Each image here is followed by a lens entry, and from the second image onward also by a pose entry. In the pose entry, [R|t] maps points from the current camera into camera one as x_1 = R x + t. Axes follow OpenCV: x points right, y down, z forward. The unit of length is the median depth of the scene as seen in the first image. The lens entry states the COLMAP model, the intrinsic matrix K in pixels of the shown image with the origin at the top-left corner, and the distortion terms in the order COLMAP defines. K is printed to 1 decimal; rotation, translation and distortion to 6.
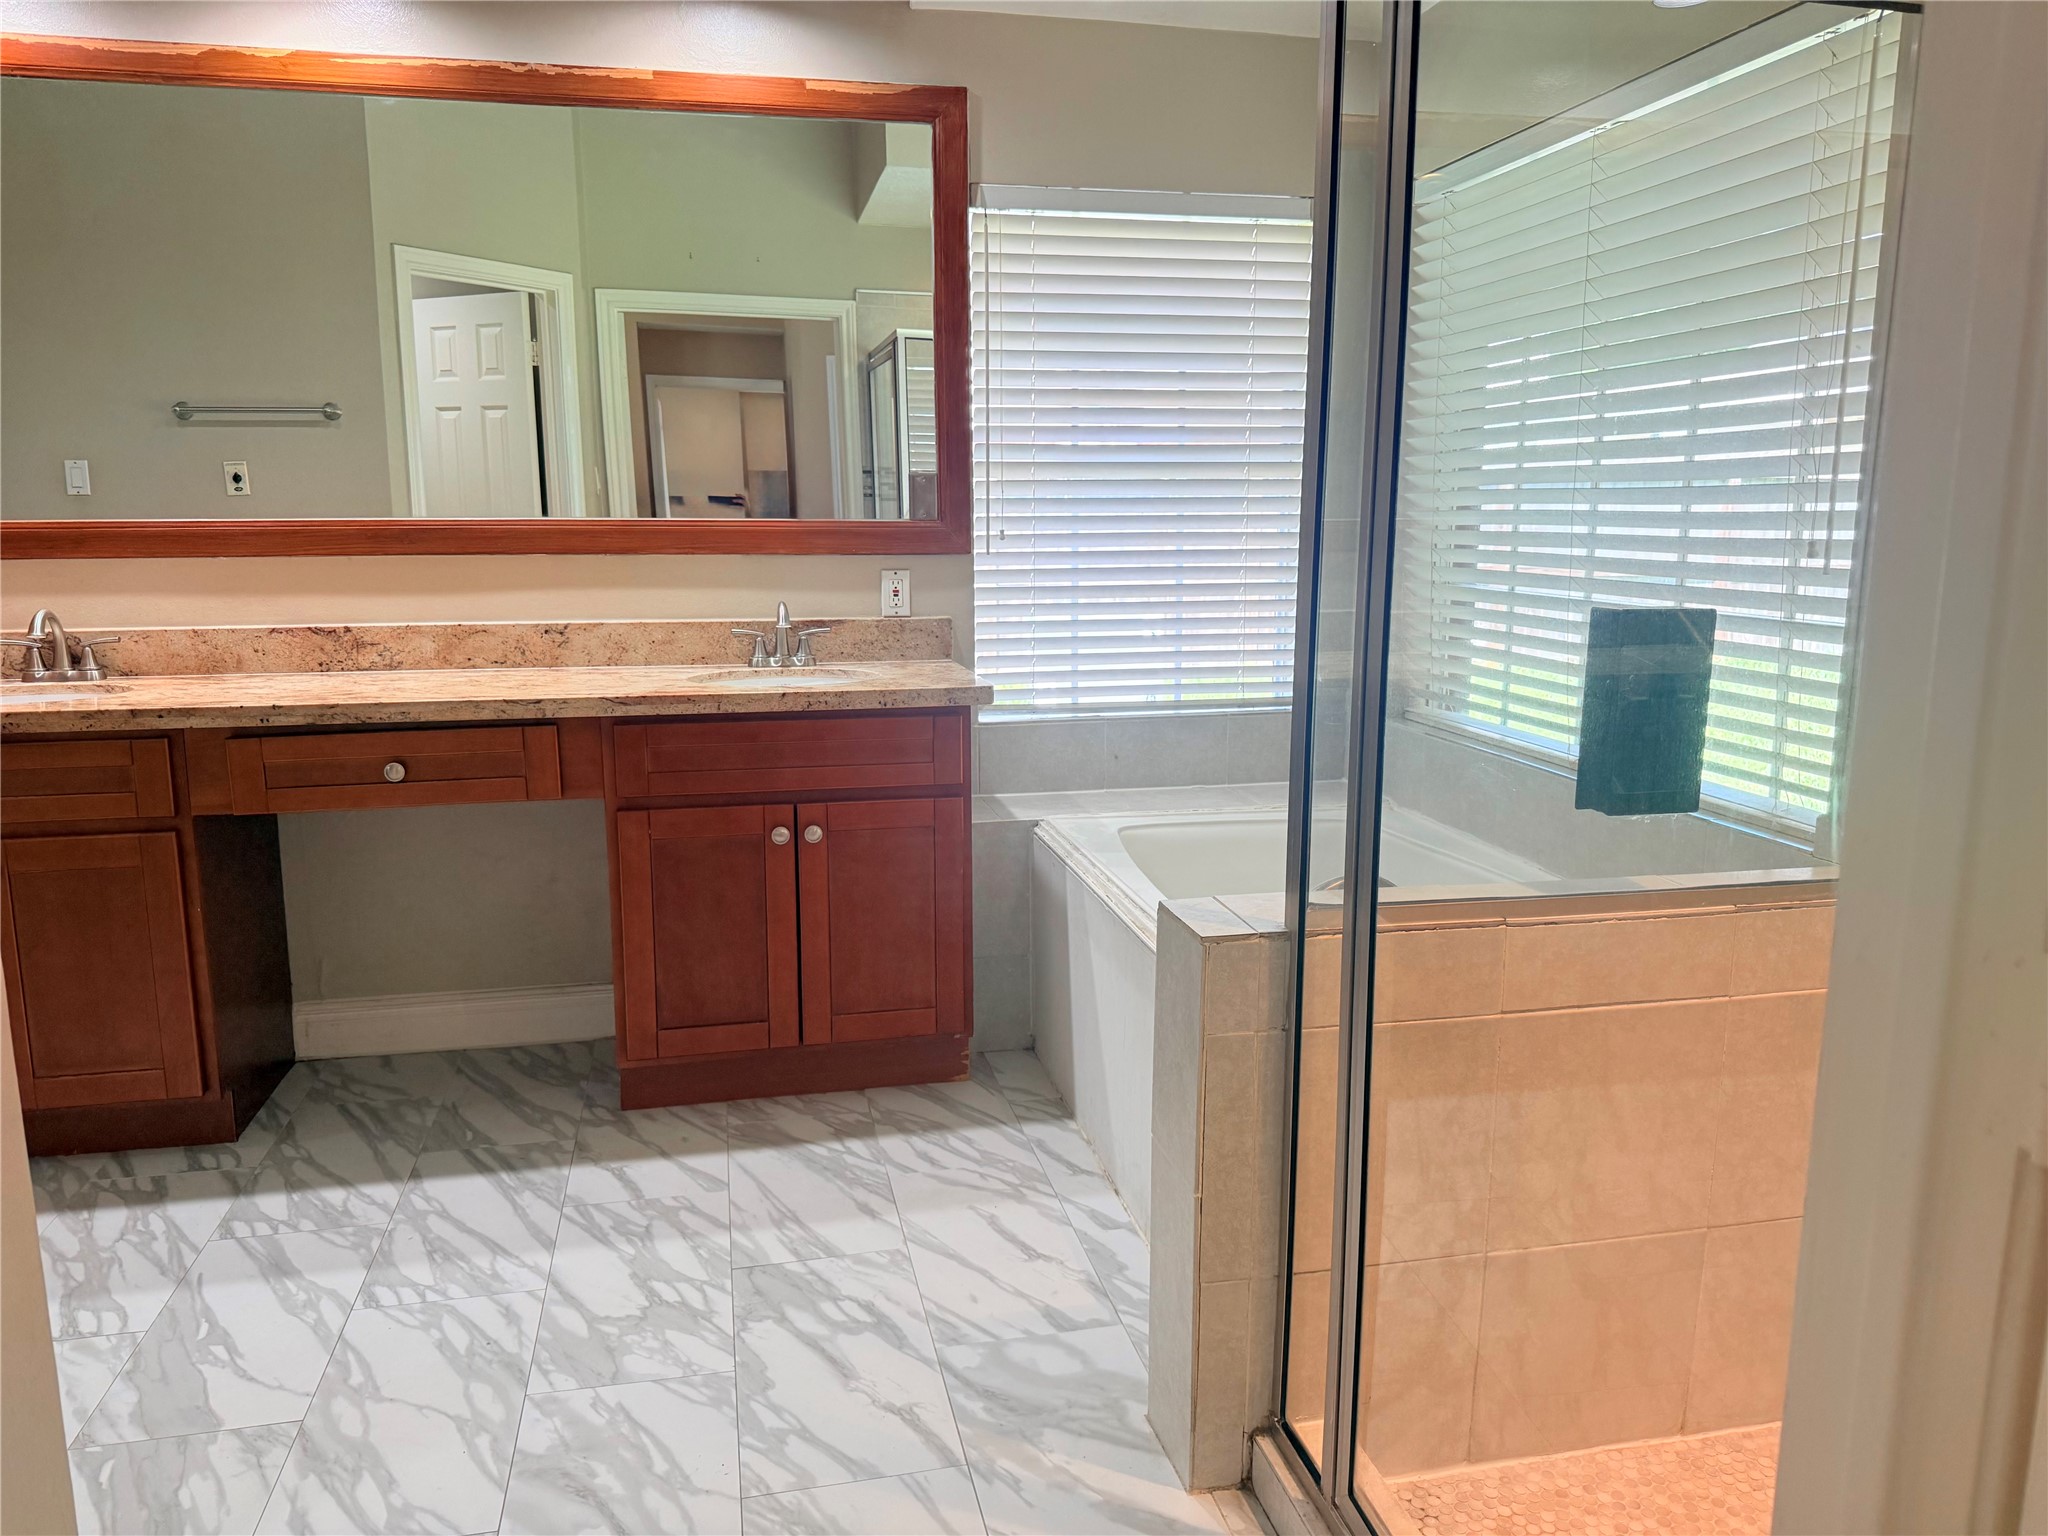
lens RADIAL K [[1449.0, 0, 1023.1], [0, 1449.0, 759.1], [0, 0, 1]] dist [0.070388, -0.102422]
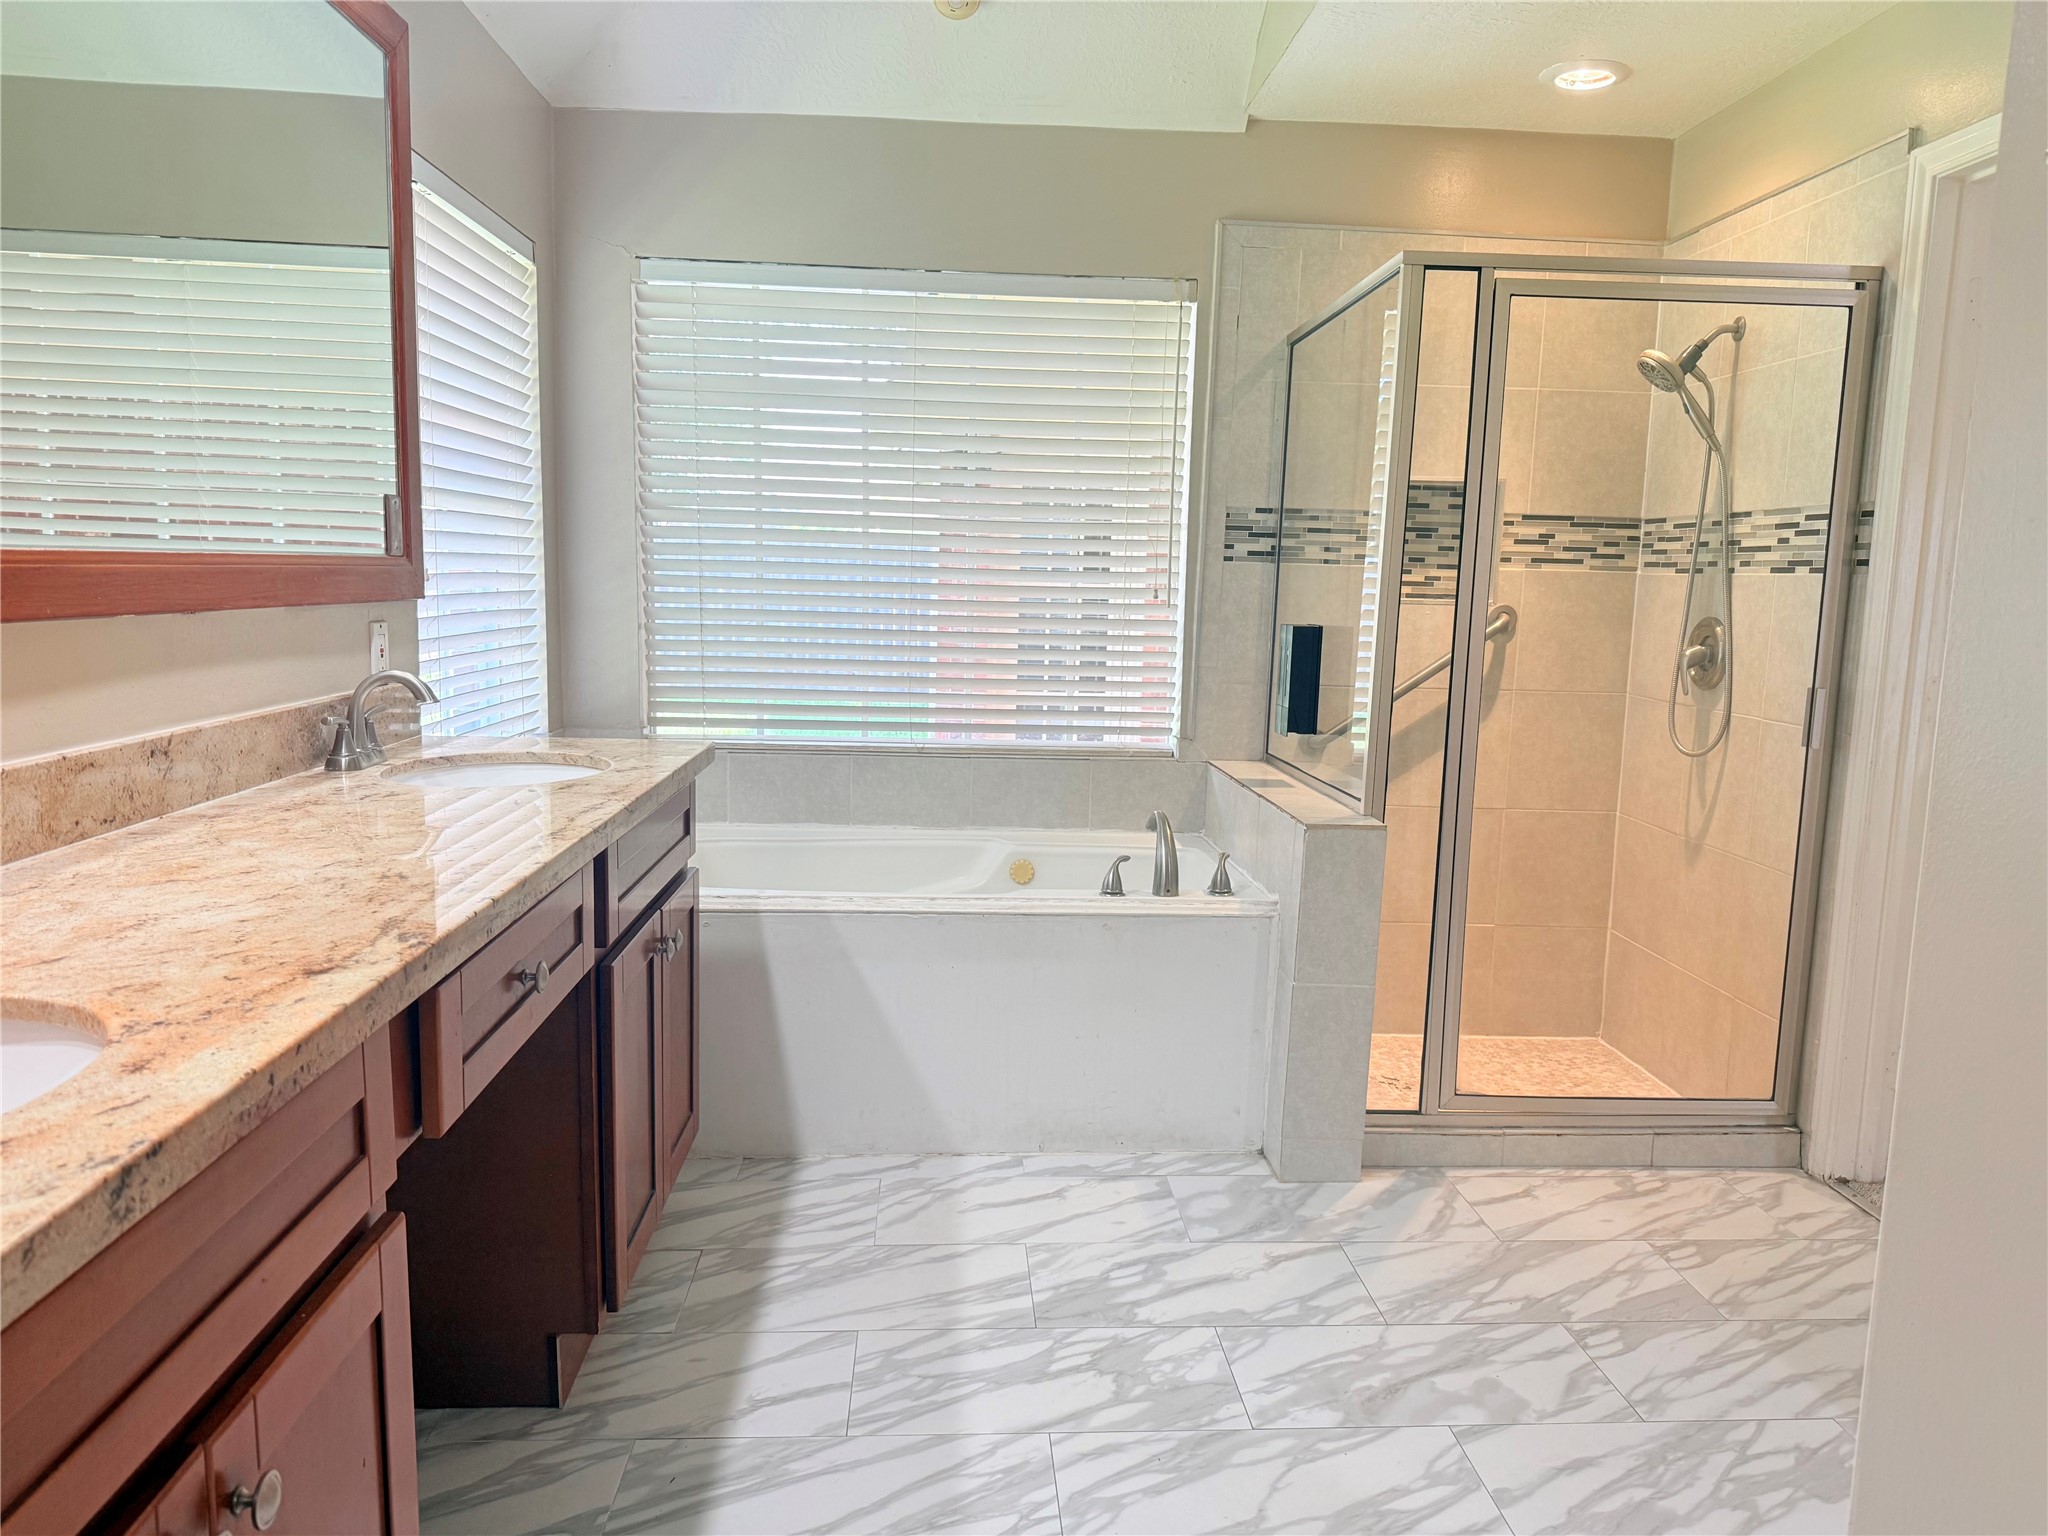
lens RADIAL K [[1449.0, 0, 1033.5], [0, 1449.0, 769.5], [0, 0, 1]] dist [0.070388, -0.102422]
pose [[0.161216, -0.127239, 0.978683, -1.072570], [0.157264, 0.982295, 0.101803, -0.110958], [-0.974309, 0.137500, 0.178372, 0.757165]]
